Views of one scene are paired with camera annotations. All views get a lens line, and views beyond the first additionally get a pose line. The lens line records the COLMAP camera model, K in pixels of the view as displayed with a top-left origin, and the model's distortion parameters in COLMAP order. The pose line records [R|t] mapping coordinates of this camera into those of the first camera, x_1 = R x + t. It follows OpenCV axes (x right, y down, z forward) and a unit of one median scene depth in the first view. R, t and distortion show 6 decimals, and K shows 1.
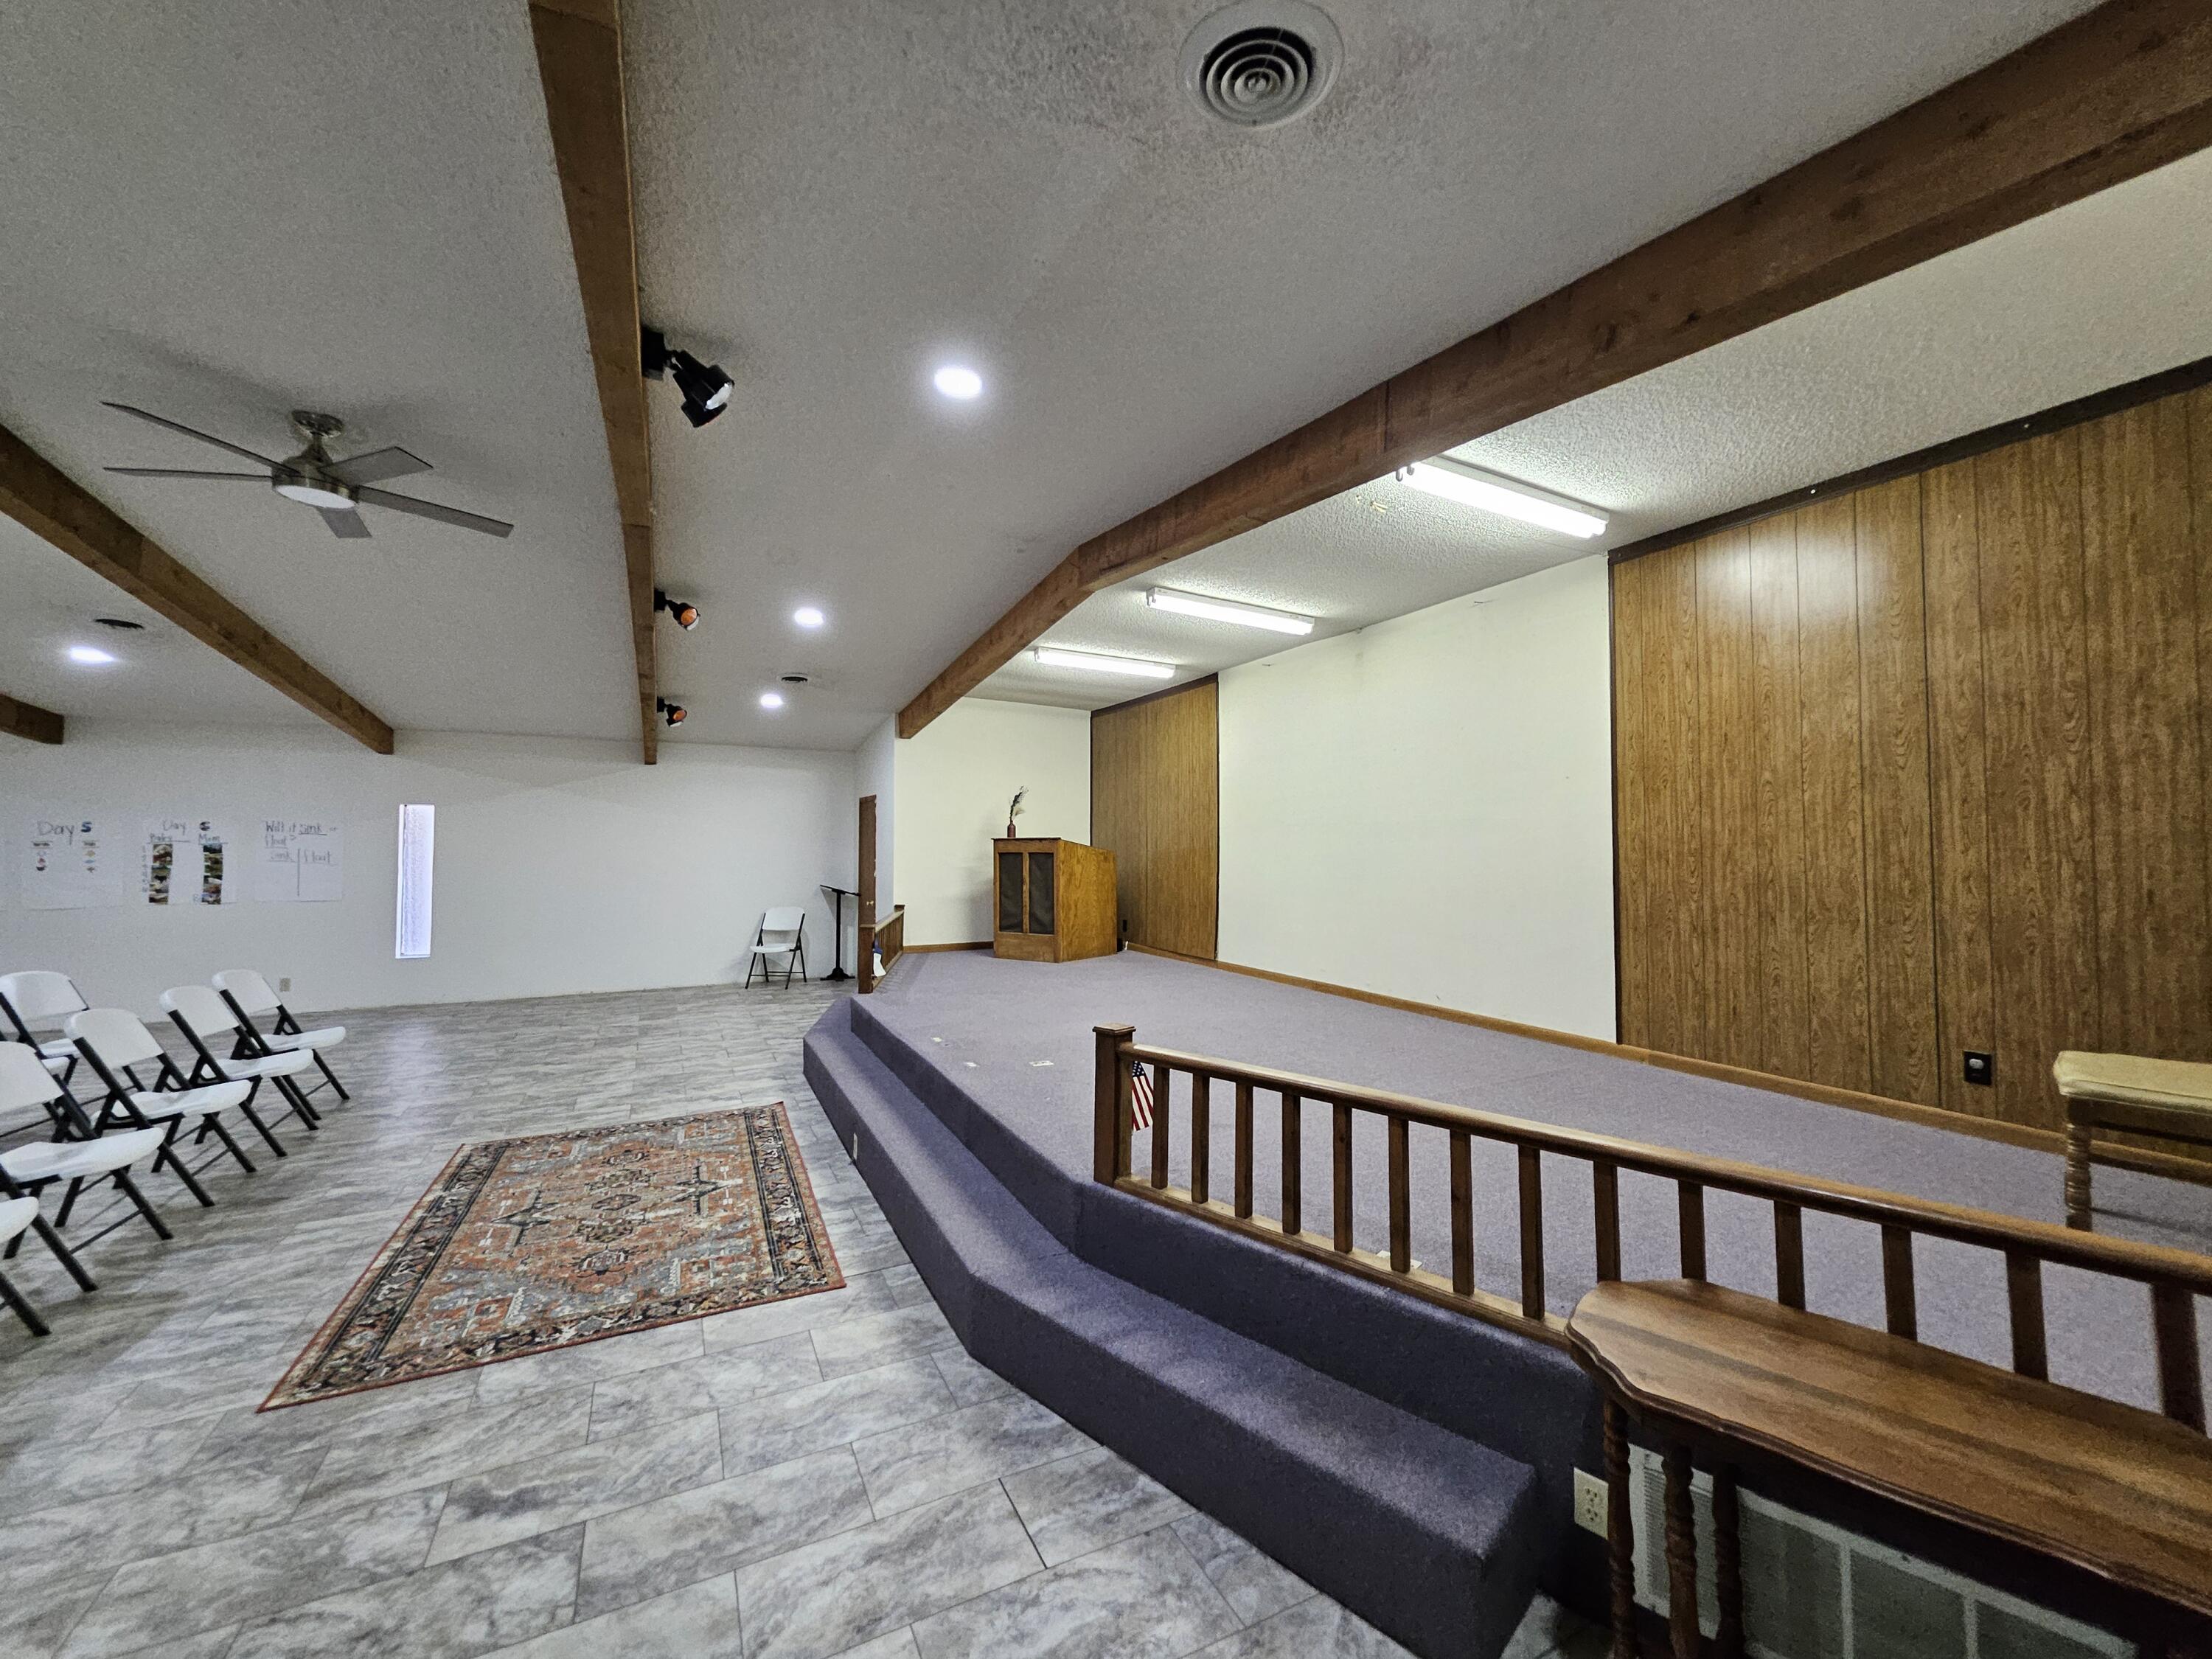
lens RADIAL K [[875.4, 0, 1102.5], [0, 875.4, 818.8], [0, 0, 1]] dist [0.009310, -0.002497]
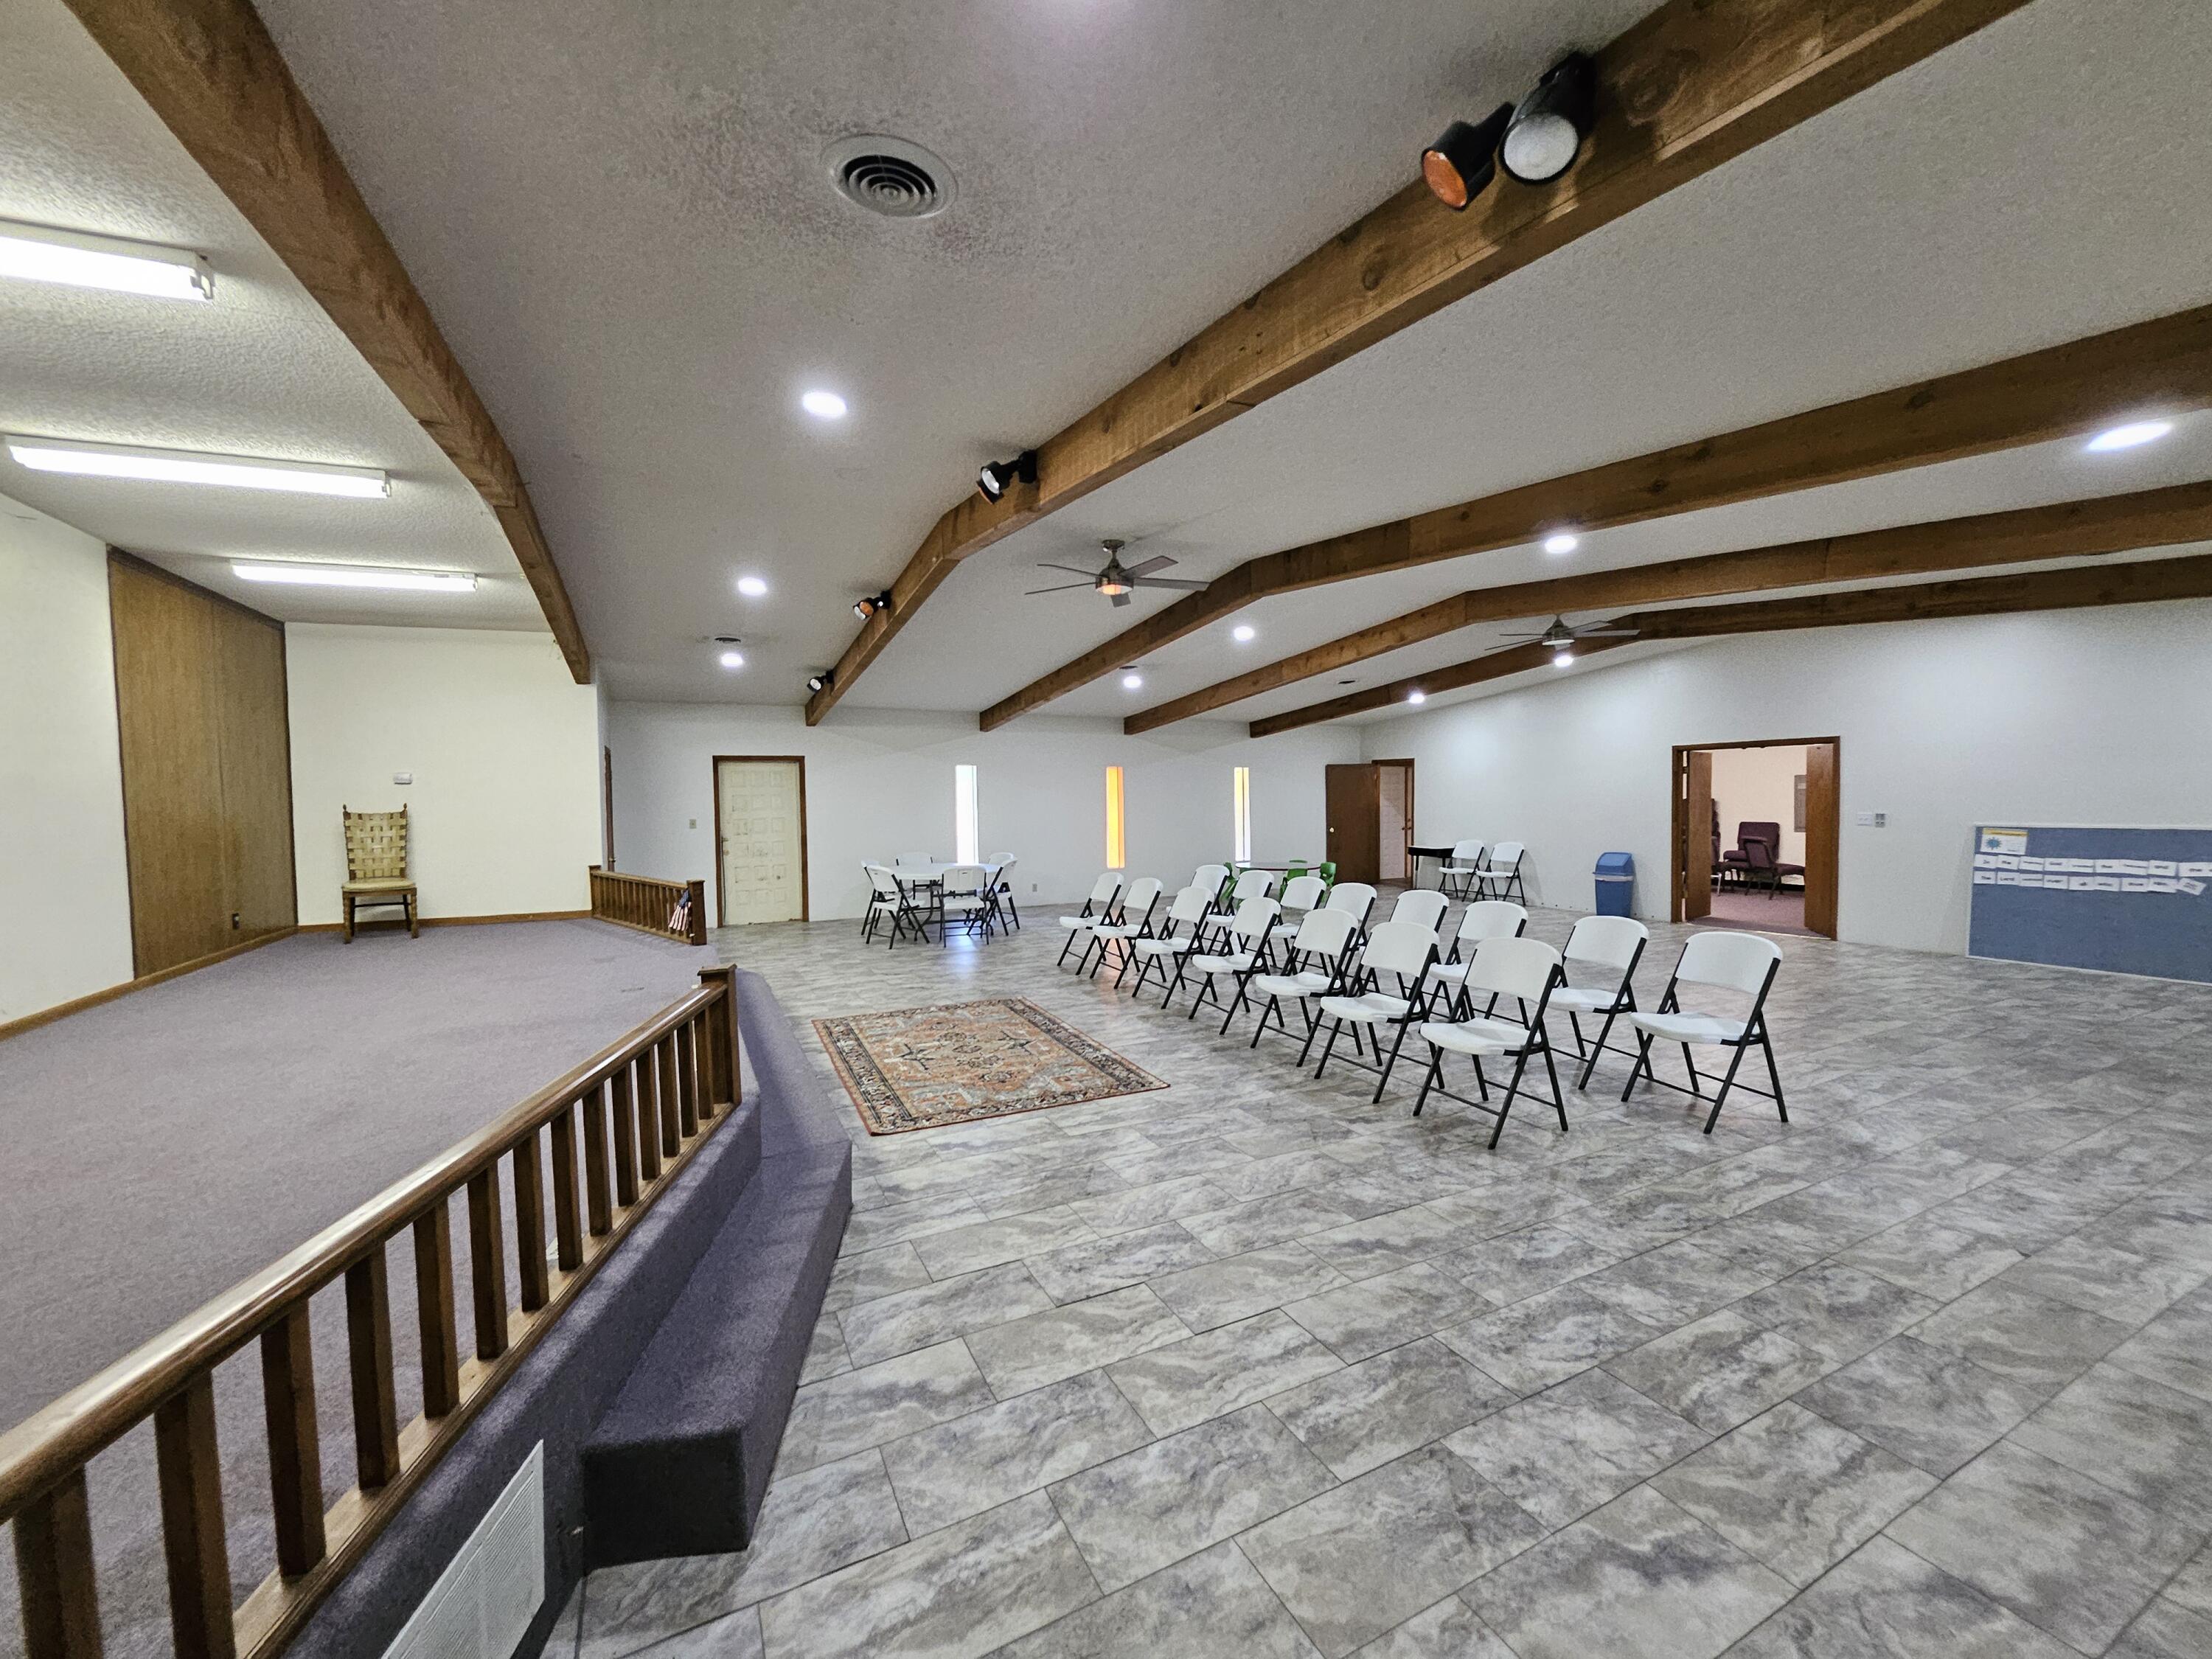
lens RADIAL K [[875.4, 0, 1102.8], [0, 875.4, 850.2], [0, 0, 1]] dist [0.009310, -0.002497]
pose [[-0.999857, 0.014470, 0.008739, -0.789203], [0.014727, 0.999438, 0.030101, 0.075270], [-0.008299, 0.030225, -0.999509, 2.403930]]
